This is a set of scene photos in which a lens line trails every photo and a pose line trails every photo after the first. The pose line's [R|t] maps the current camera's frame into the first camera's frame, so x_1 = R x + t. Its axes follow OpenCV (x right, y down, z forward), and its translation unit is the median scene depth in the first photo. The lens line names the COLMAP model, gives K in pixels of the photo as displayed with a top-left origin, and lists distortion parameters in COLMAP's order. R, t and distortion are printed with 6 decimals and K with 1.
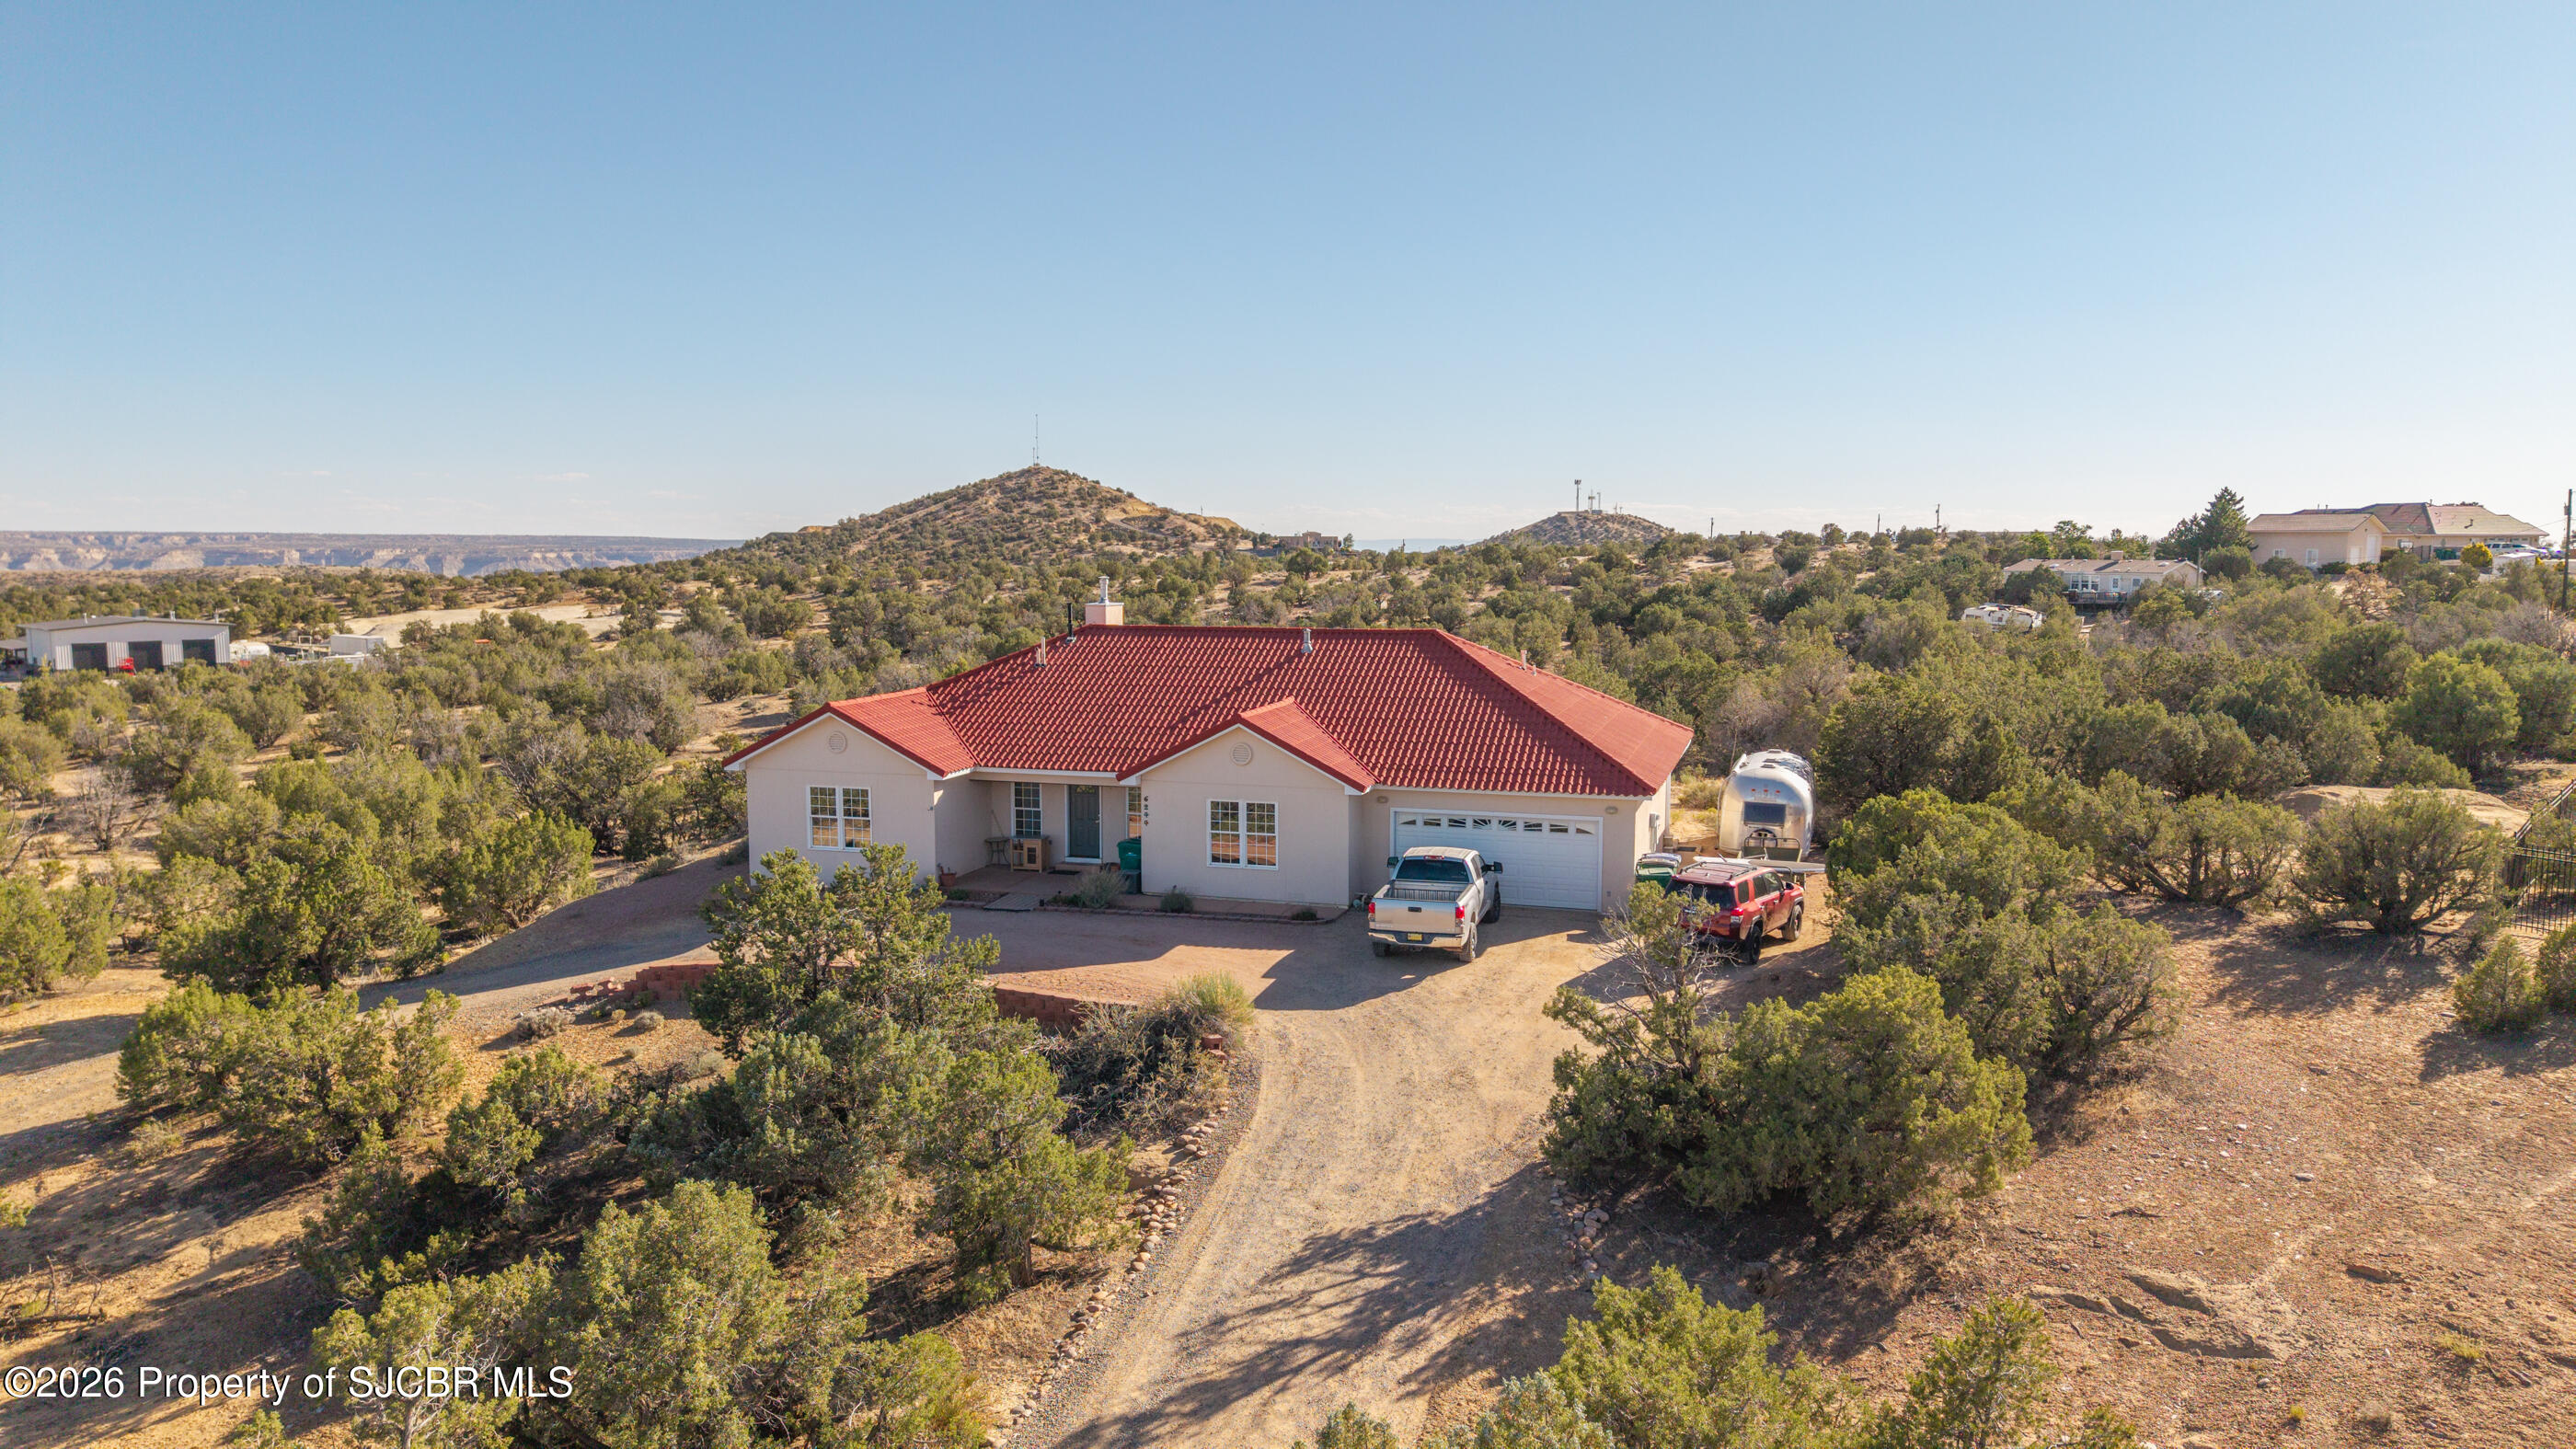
lens RADIAL K [[1717.7, 0, 1292.5], [0, 1717.7, 718.4], [0, 0, 1]] dist [0.045042, -0.054726]
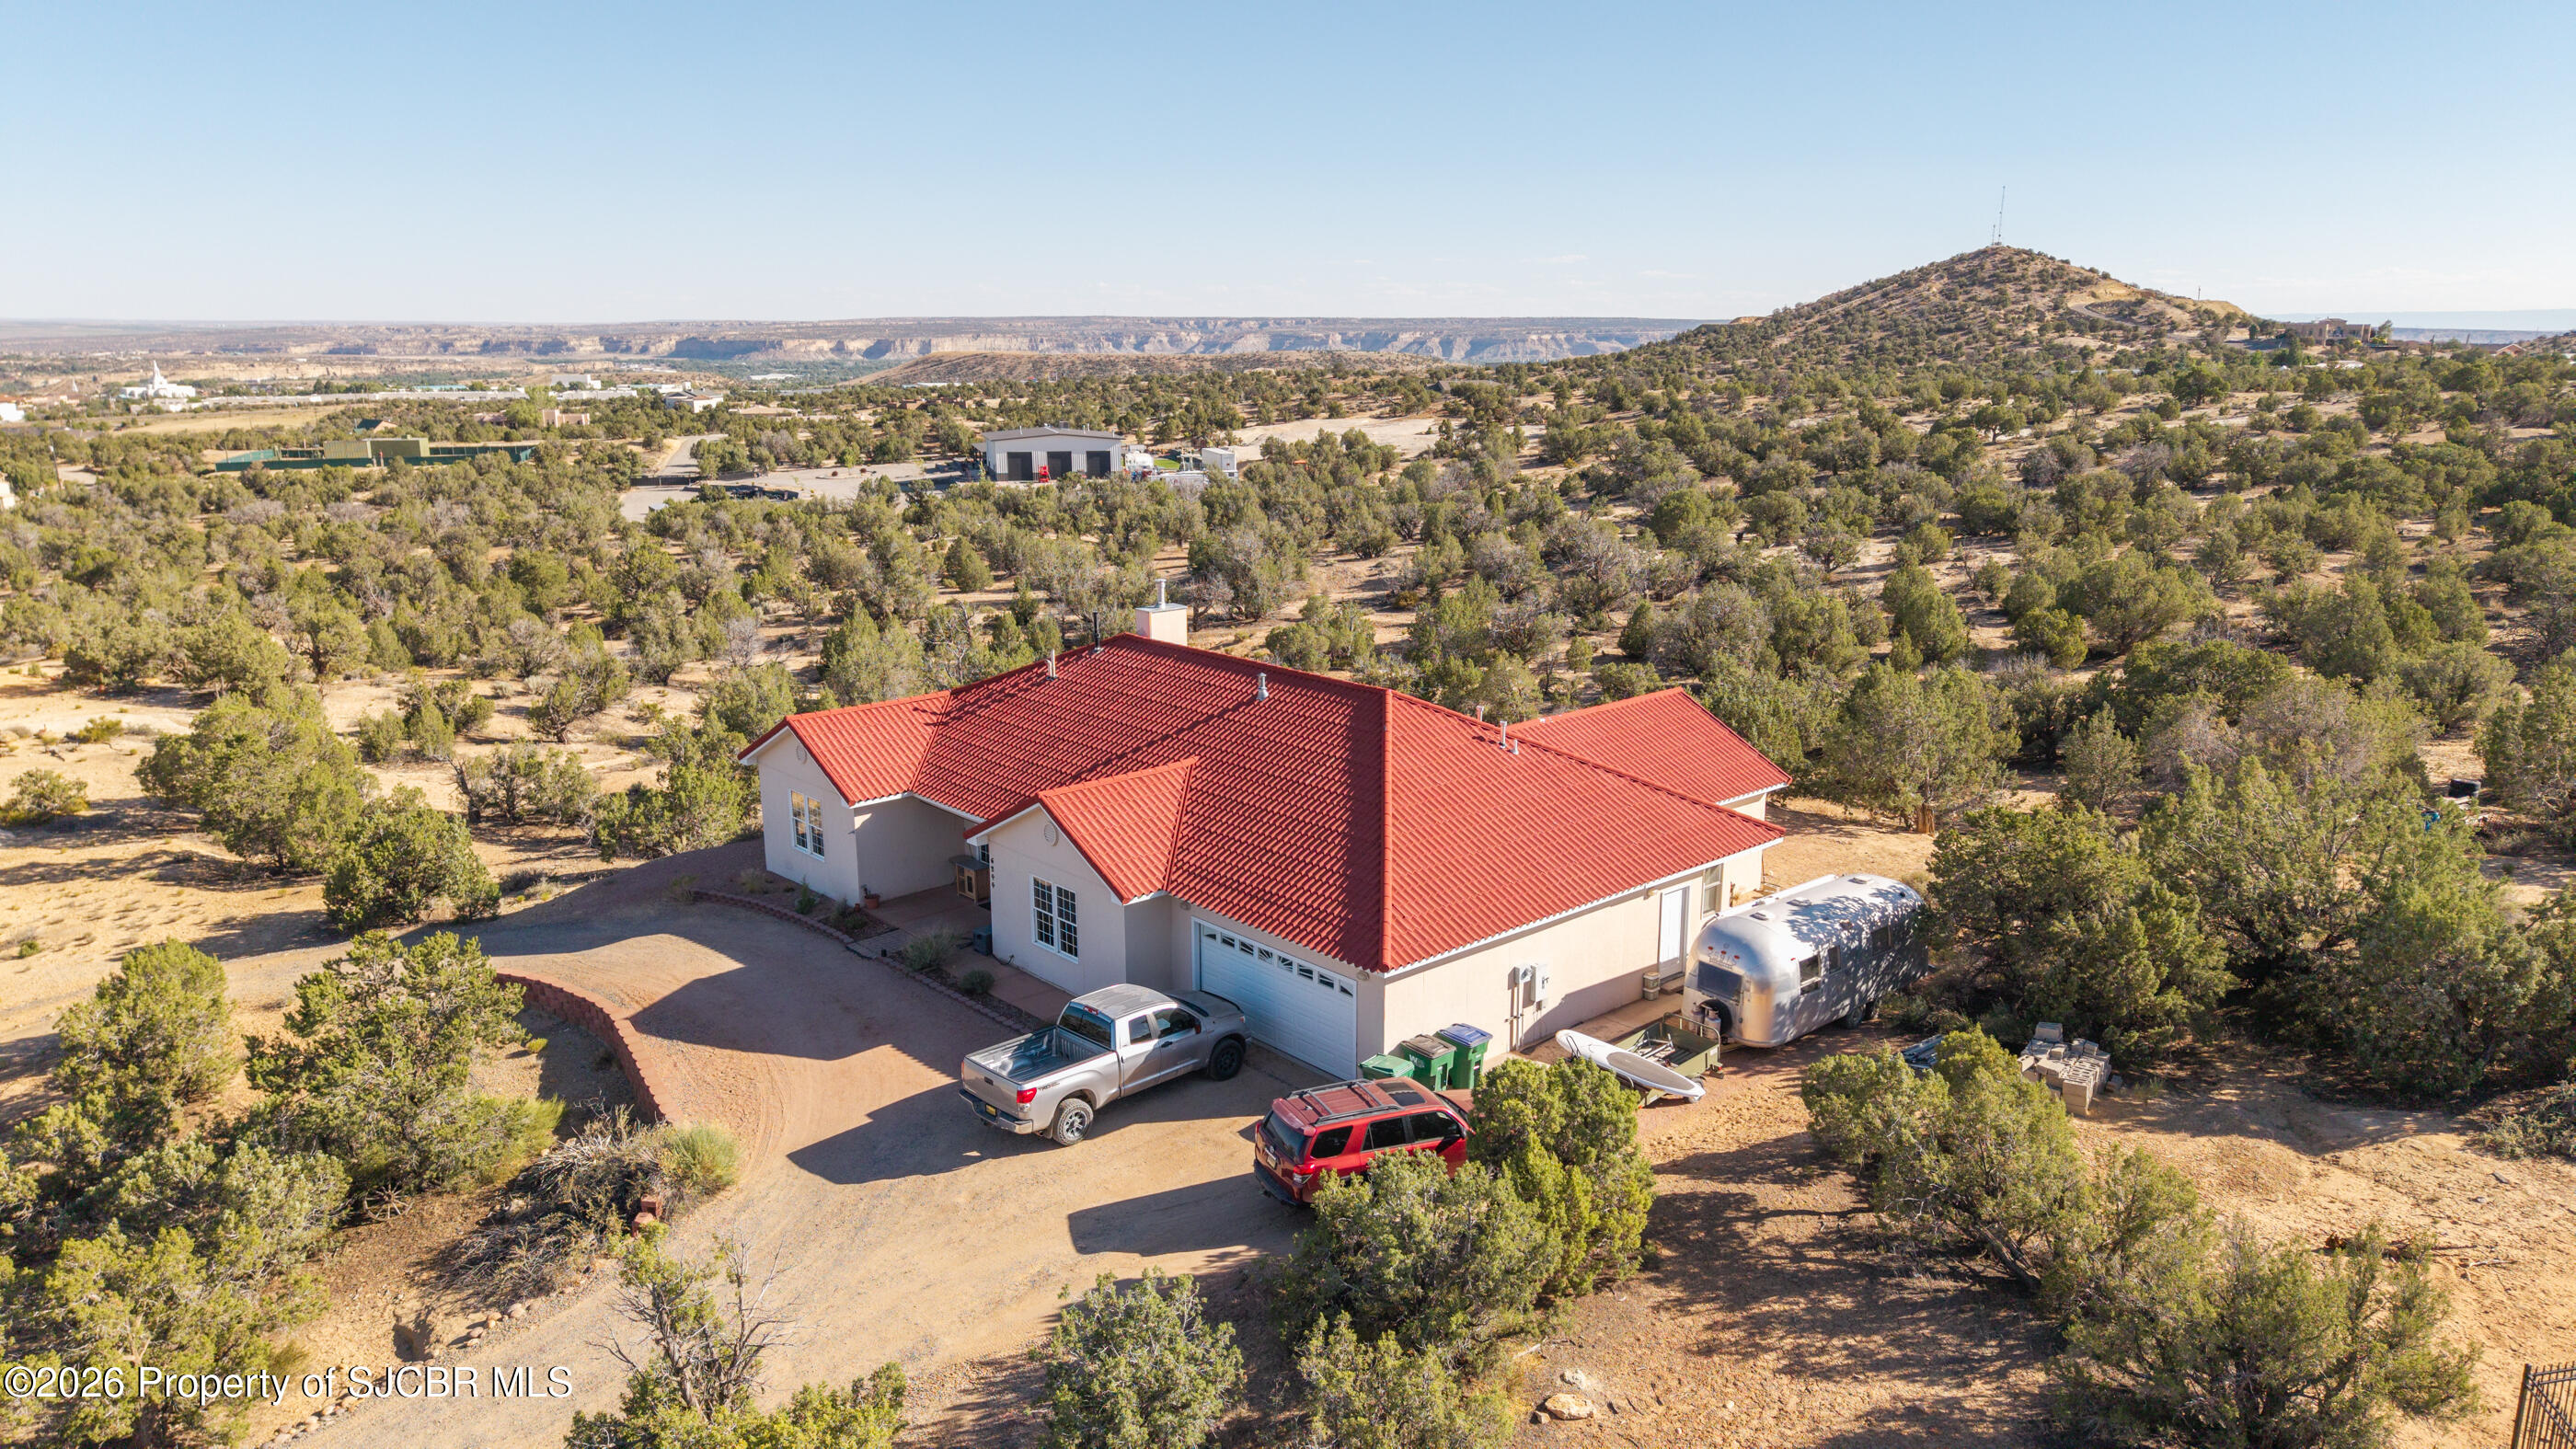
lens RADIAL K [[1717.7, 0, 1299.7], [0, 1717.7, 745.9], [0, 0, 1]] dist [0.045042, -0.054726]
pose [[0.855463, 0.118282, -0.504175, 0.192408], [-0.046908, 0.987263, 0.152026, -0.060941], [0.515735, -0.106403, 0.850115, 0.104535]]
